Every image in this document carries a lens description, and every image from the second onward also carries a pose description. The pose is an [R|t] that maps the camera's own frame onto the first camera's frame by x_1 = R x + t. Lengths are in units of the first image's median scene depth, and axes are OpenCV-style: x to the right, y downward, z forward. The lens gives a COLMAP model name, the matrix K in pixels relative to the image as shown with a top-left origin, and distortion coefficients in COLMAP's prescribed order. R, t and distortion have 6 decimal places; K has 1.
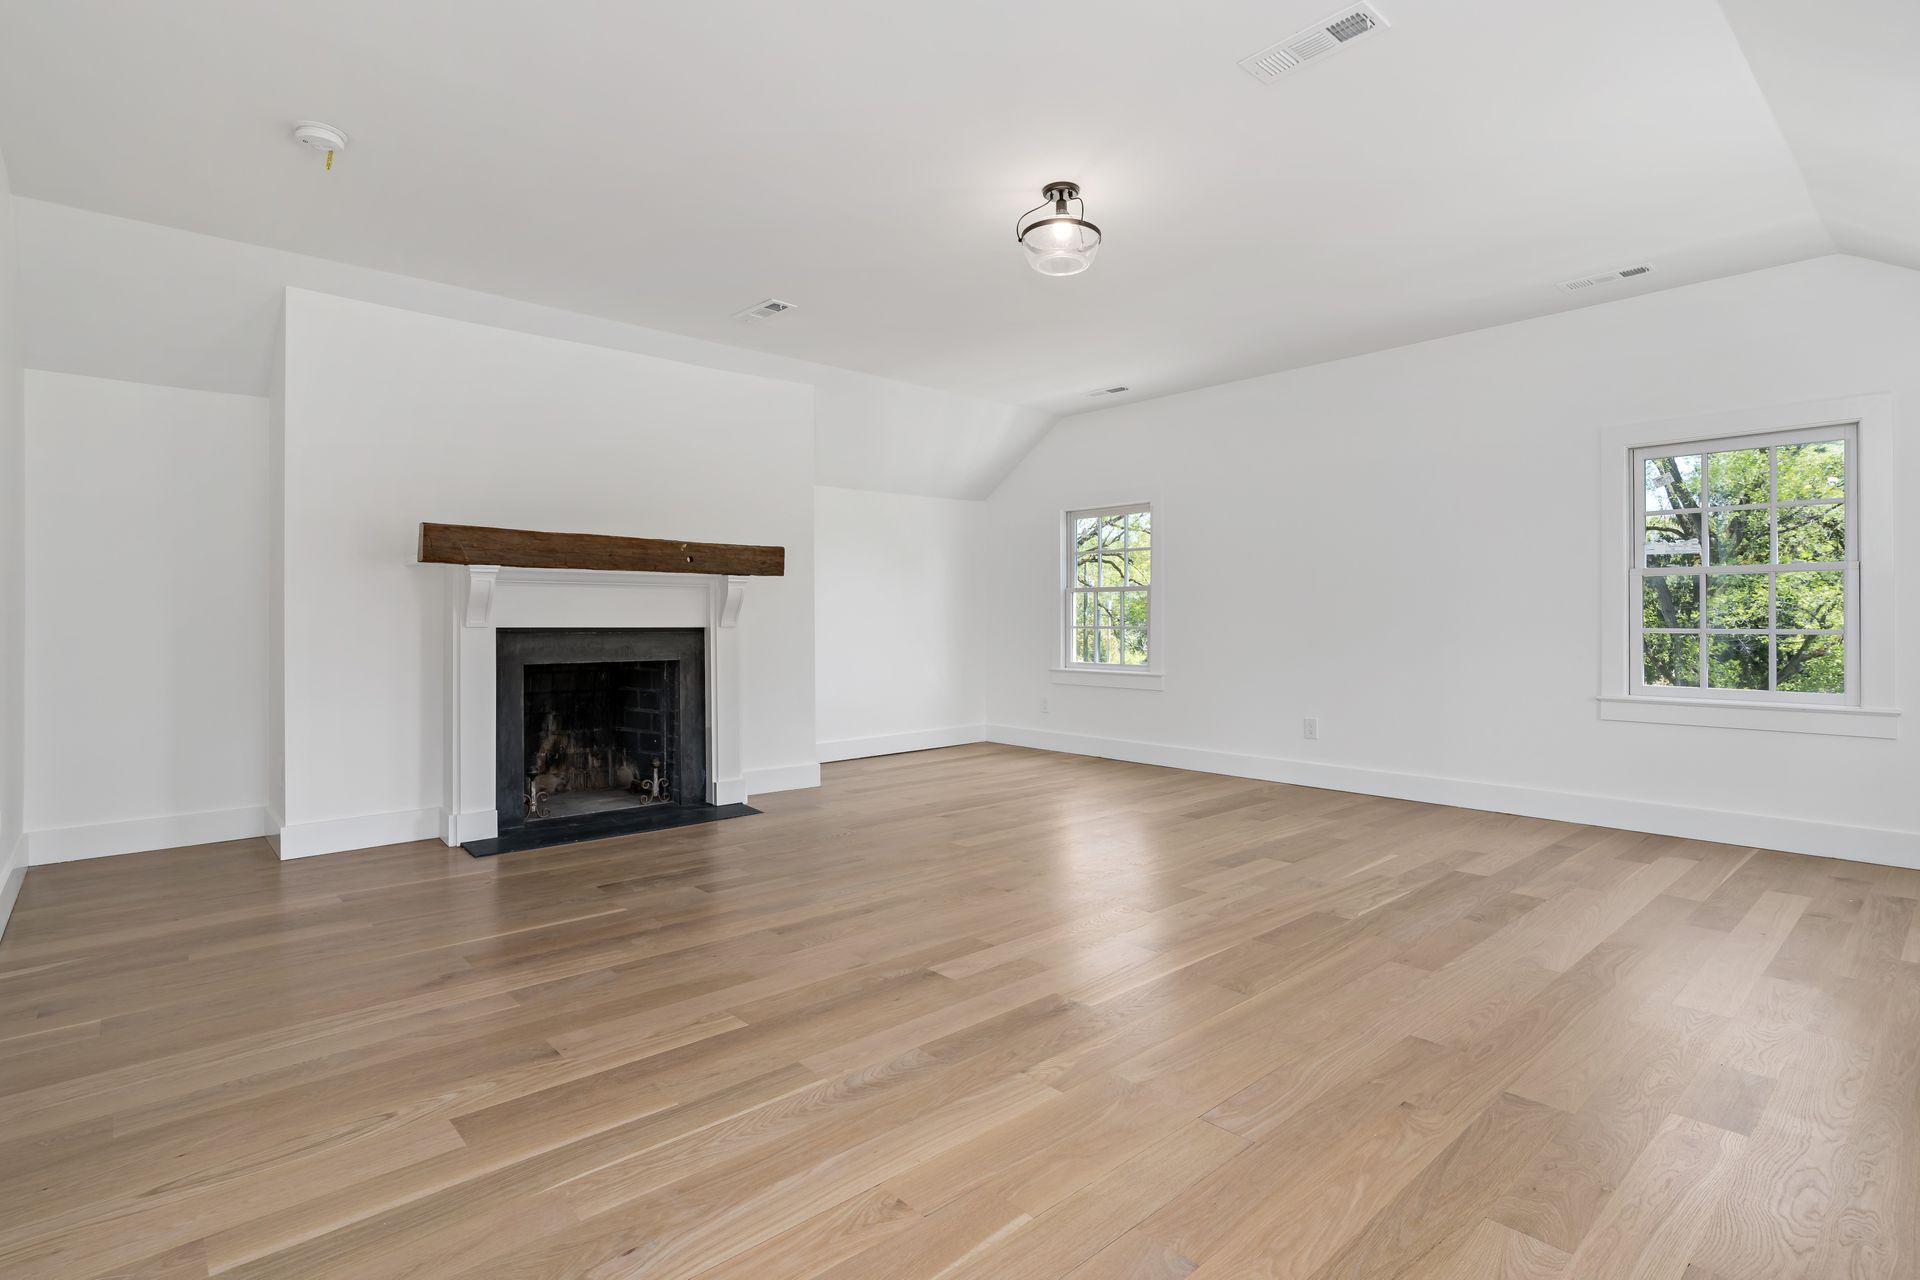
lens RADIAL K [[937.6, 0, 962.7], [0, 937.6, 626.5], [0, 0, 1]] dist [-0.014983, 0.000946]
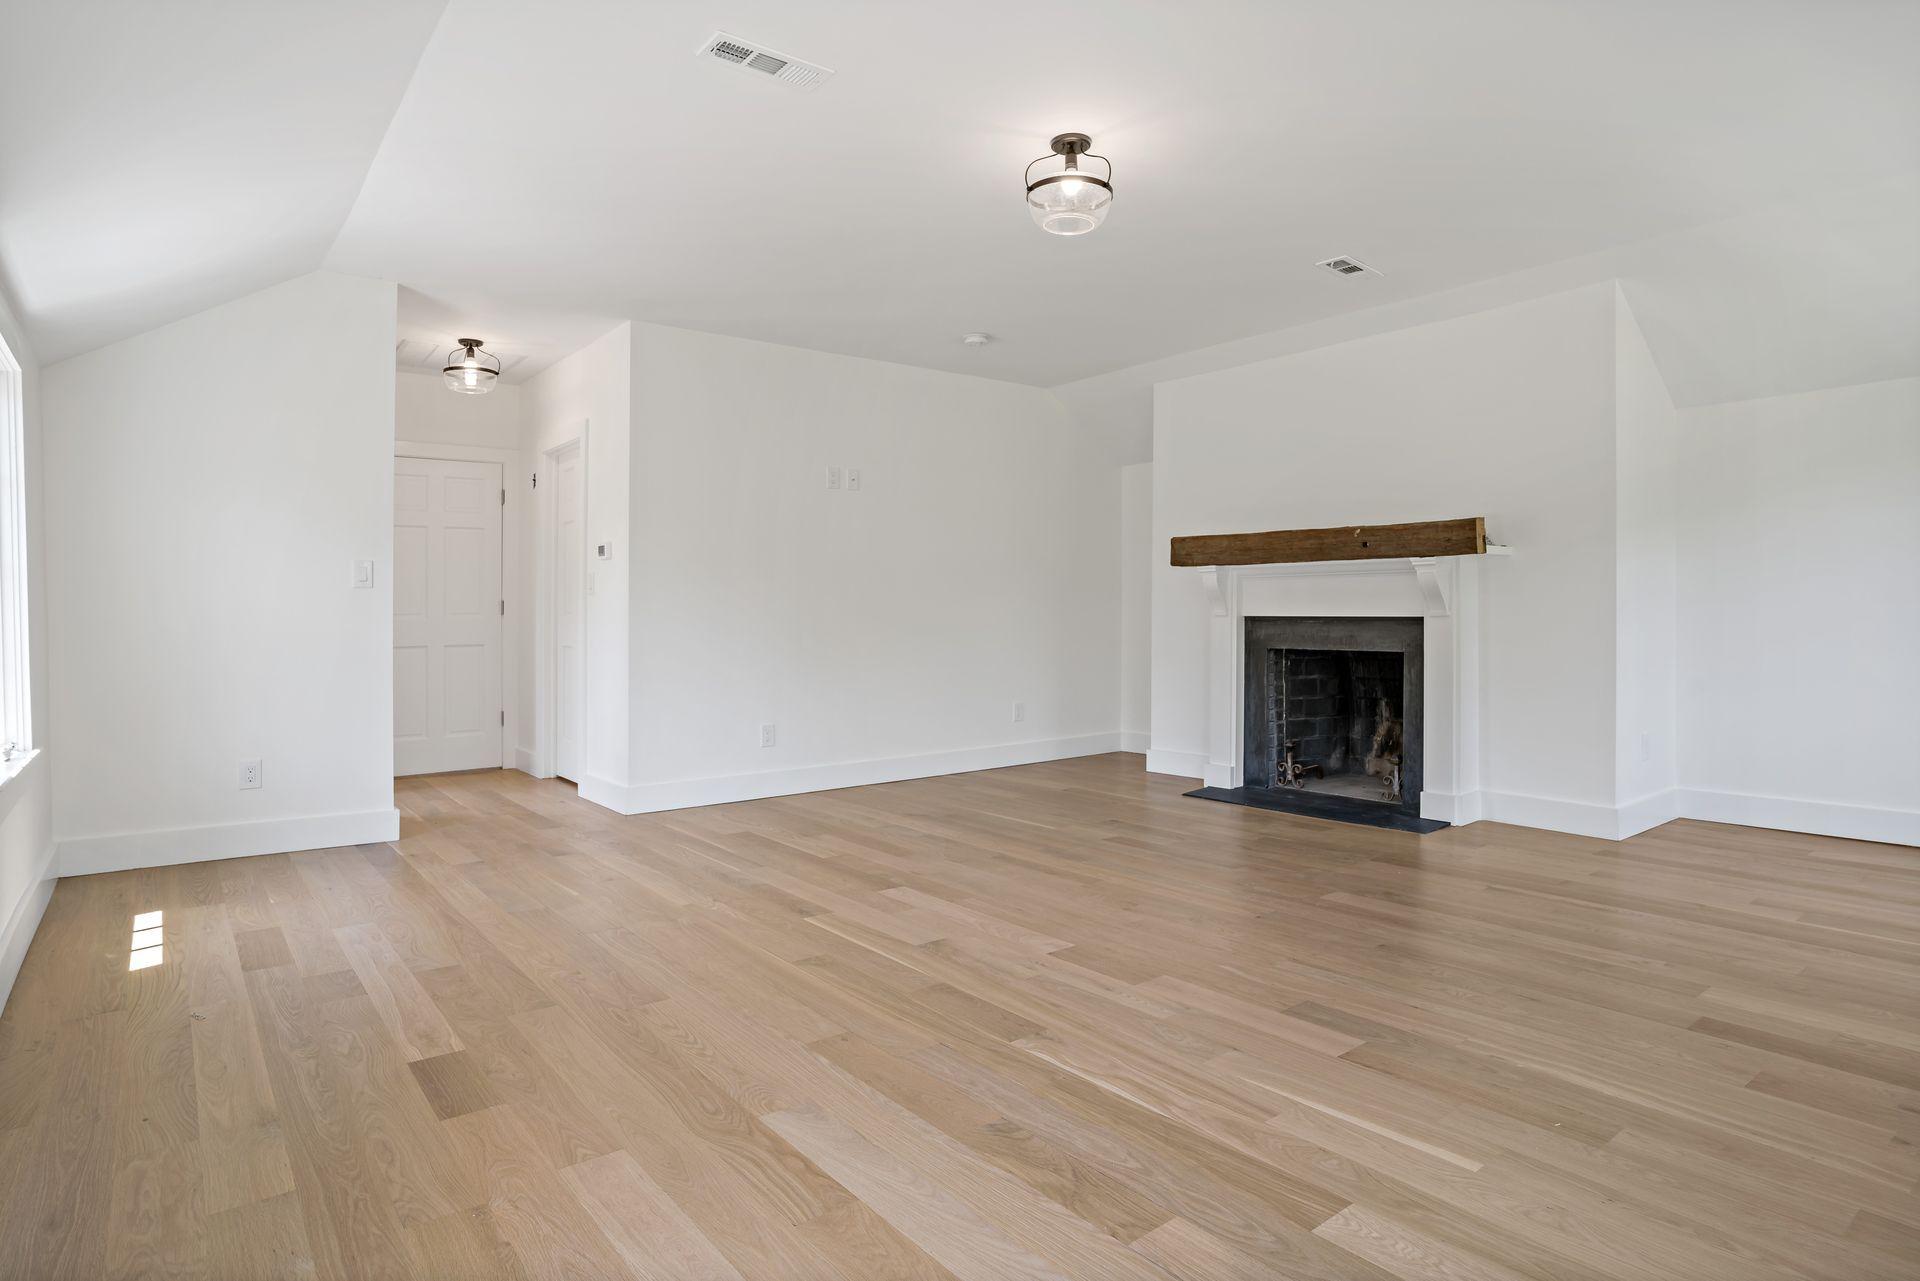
lens RADIAL K [[1040.5, 0, 970.0], [0, 1040.5, 638.9], [0, 0, 1]] dist [-0.060088, 0.048581]
pose [[-0.049098, 0.029006, -0.998373, 0.859181], [0.001072, 0.999579, 0.028988, -0.008247], [0.998793, 0.000353, -0.049109, 0.732753]]
